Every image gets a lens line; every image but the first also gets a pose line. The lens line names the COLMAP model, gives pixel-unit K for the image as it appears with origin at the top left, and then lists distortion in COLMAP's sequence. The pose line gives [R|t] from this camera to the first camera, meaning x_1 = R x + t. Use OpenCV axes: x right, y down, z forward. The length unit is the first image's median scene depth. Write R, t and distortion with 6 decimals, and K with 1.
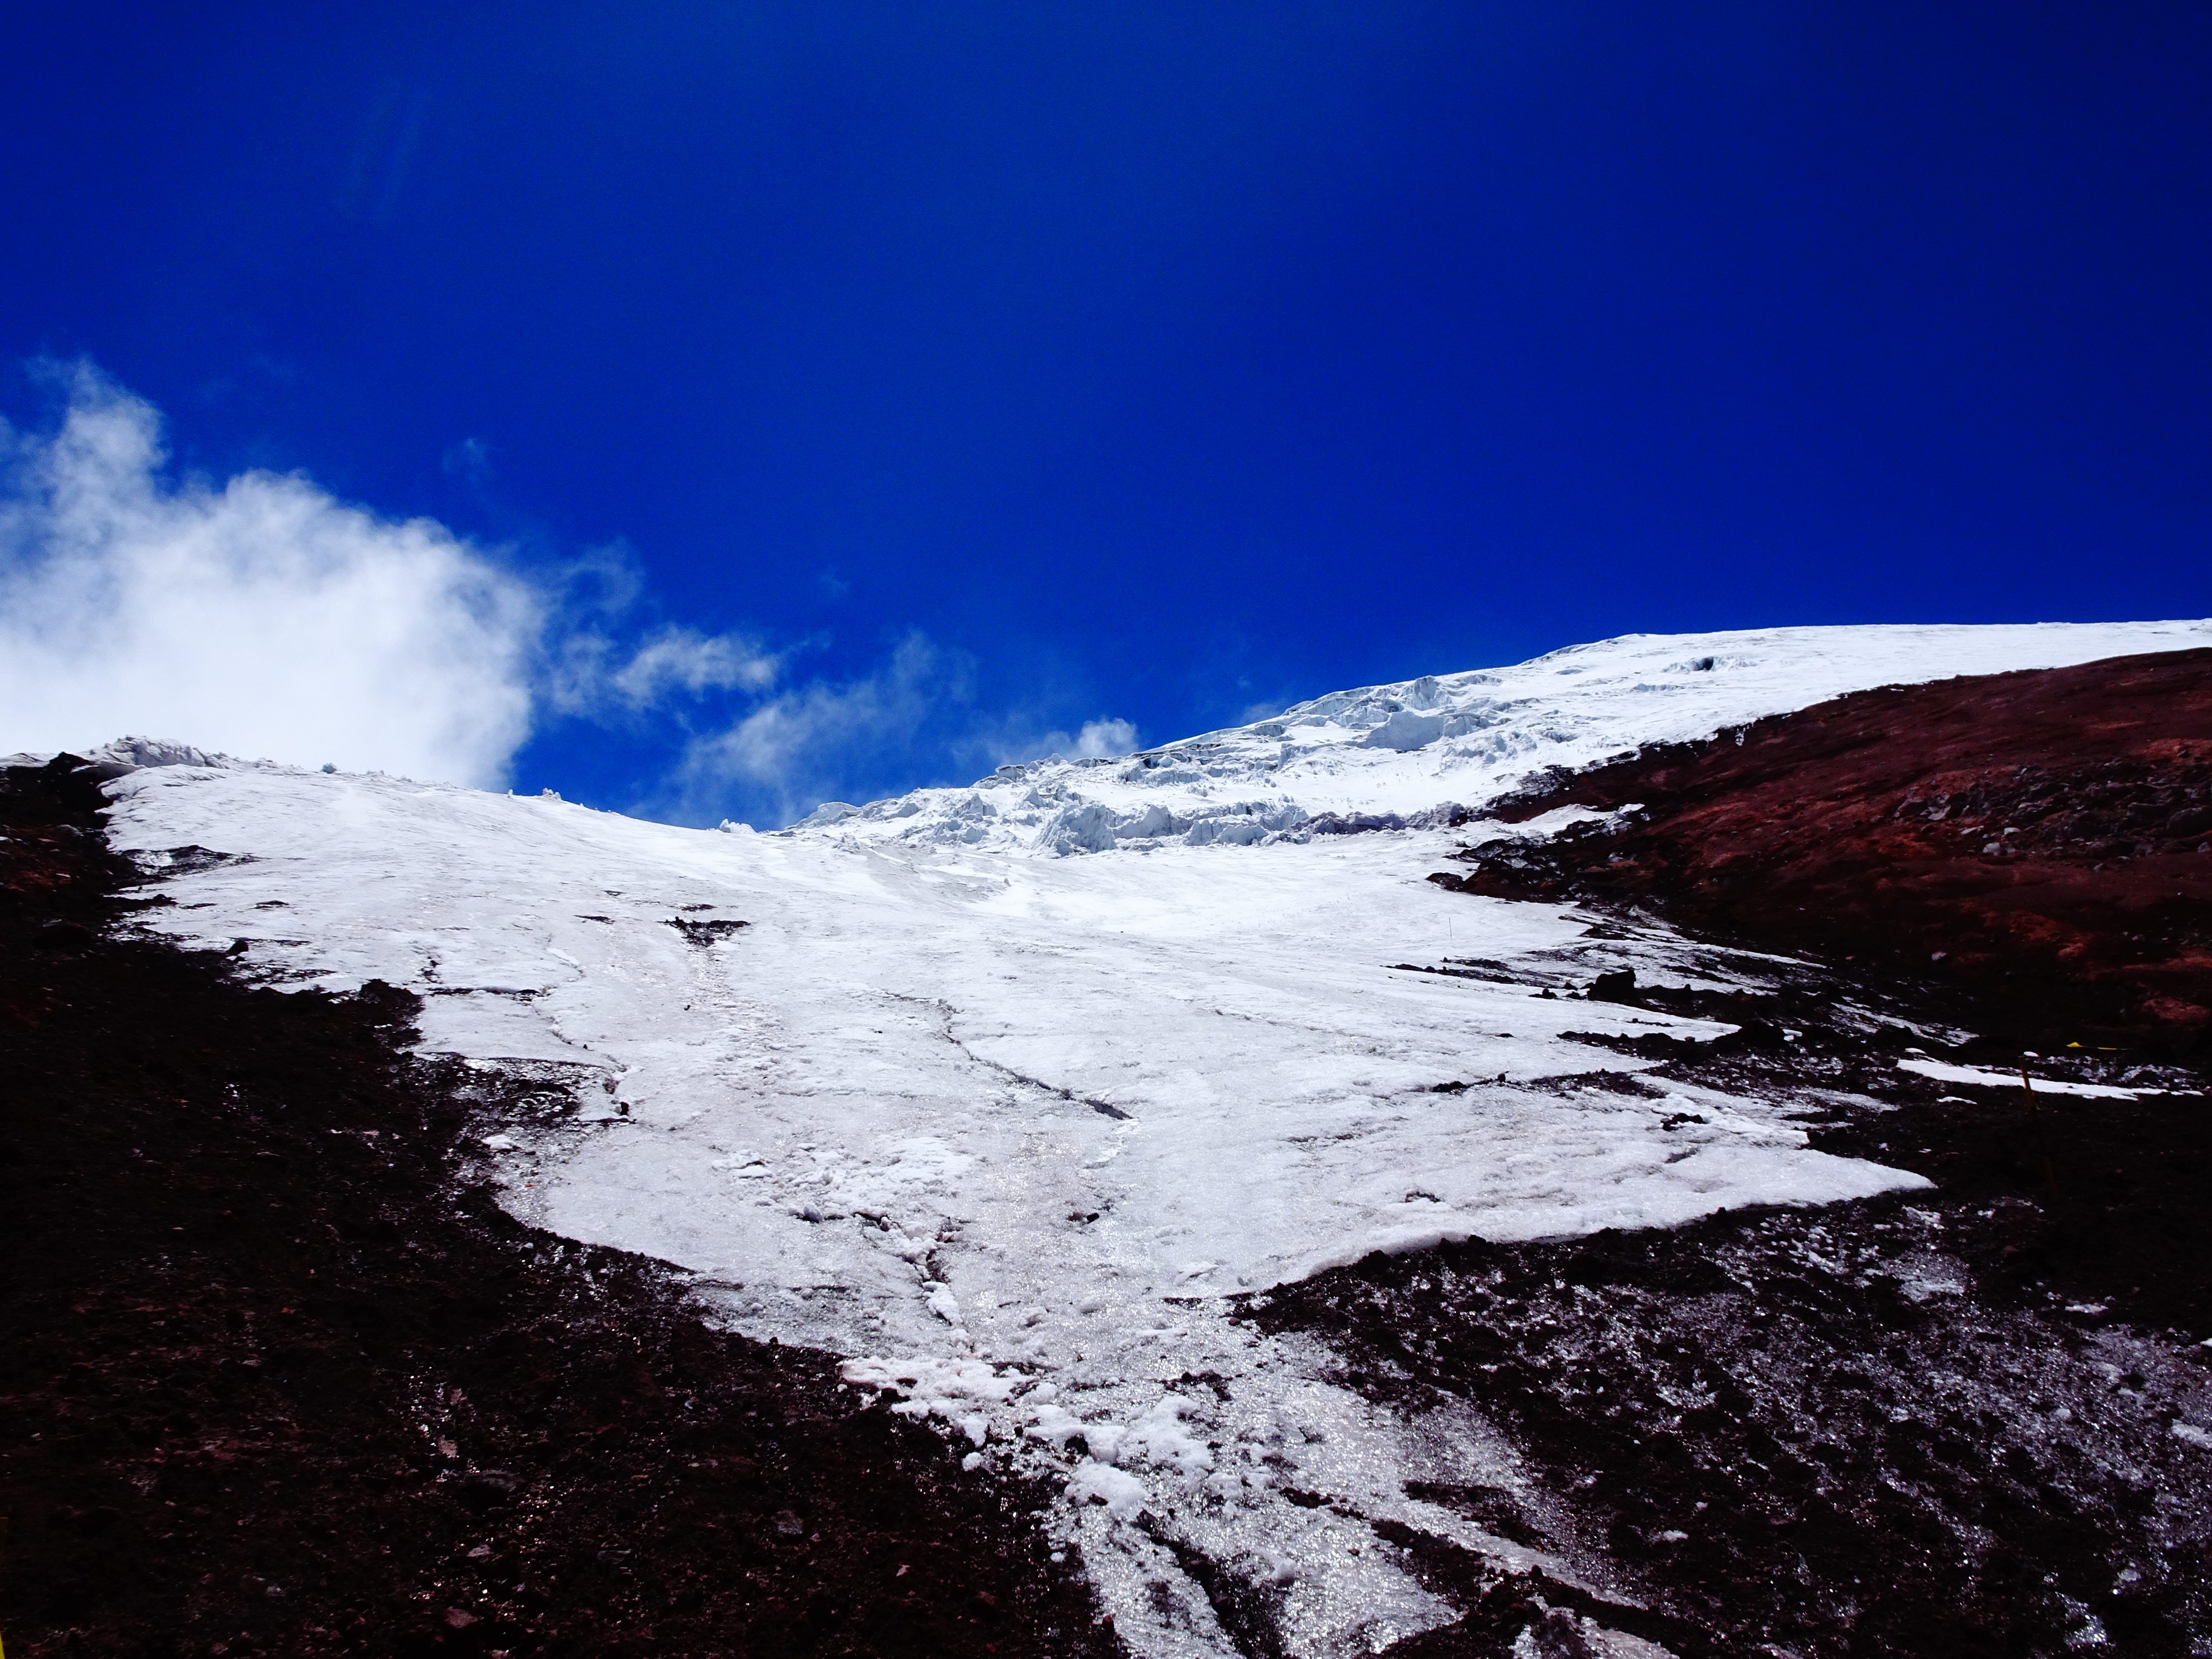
lens RADIAL K [[1872.6, 0, 1106.0], [0, 1872.6, 829.5], [0, 0, 1]] dist [0.057907, -0.001726]
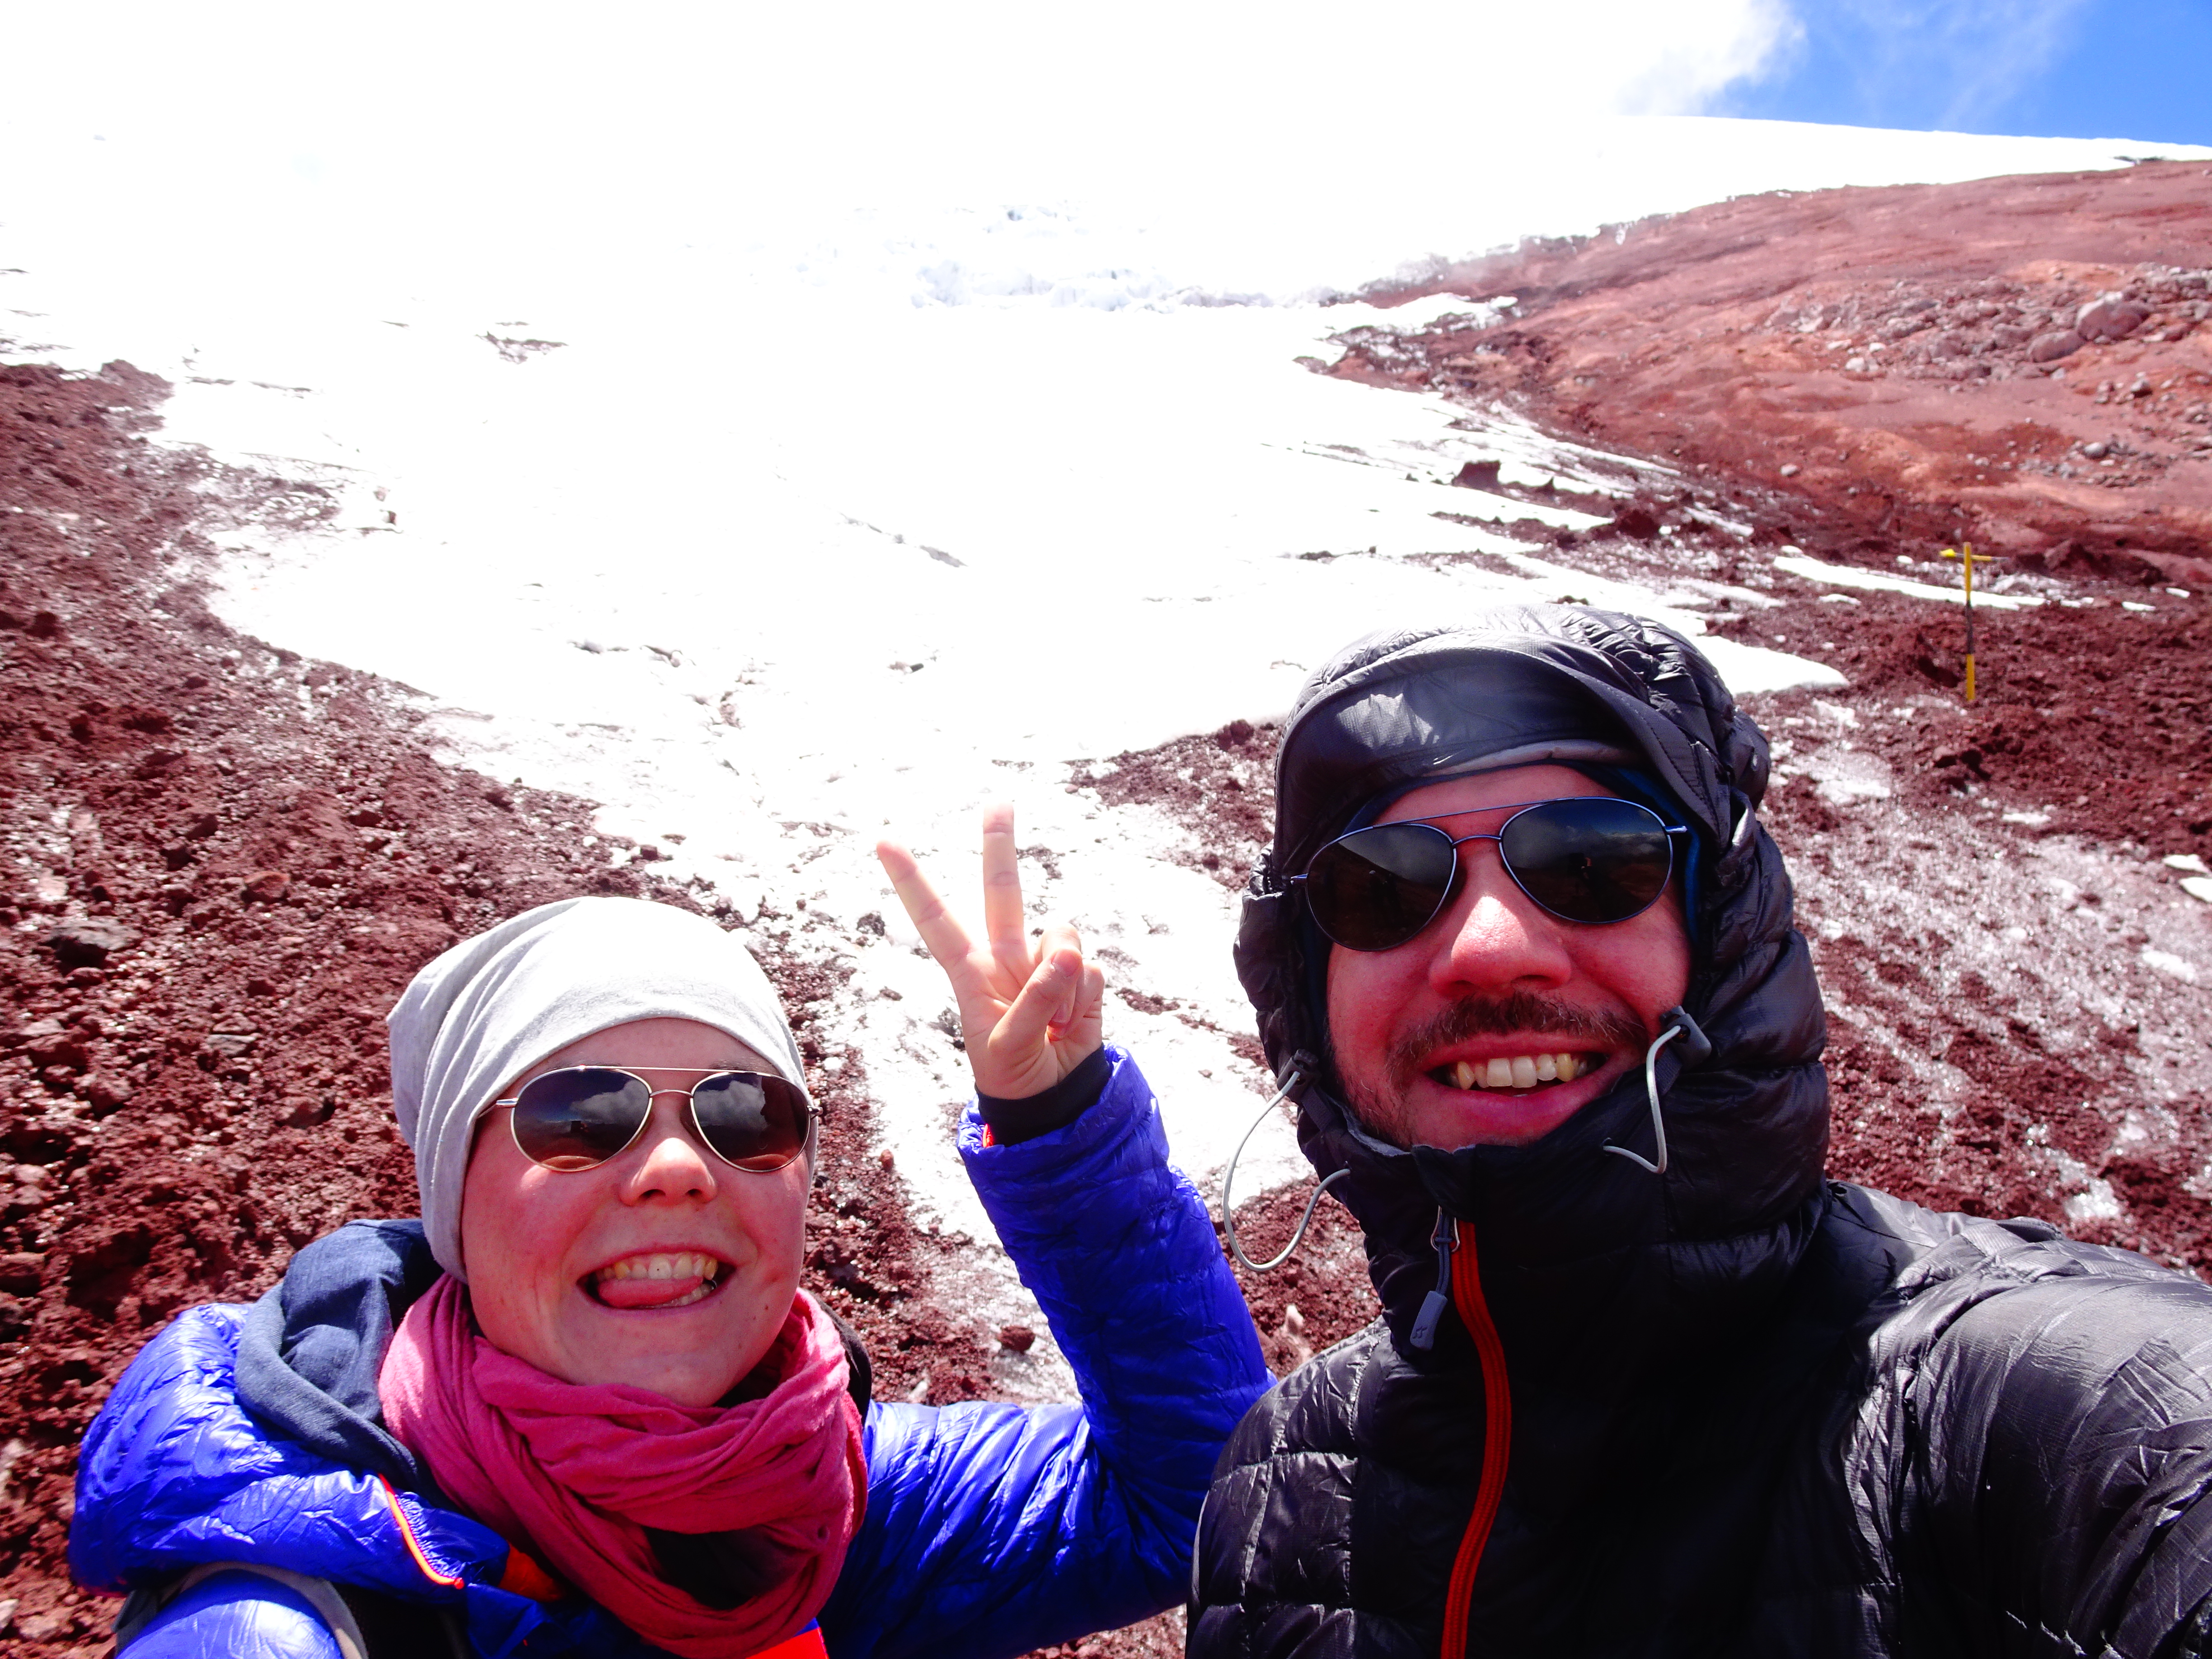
lens RADIAL K [[1872.6, 0, 1106.0], [0, 1872.6, 829.5], [0, 0, 1]] dist [0.057907, -0.001726]
pose [[0.994633, 0.051200, 0.089914, 0.006957], [-0.073986, 0.959417, 0.272114, 0.038720], [-0.072332, -0.277306, 0.958055, 0.149220]]
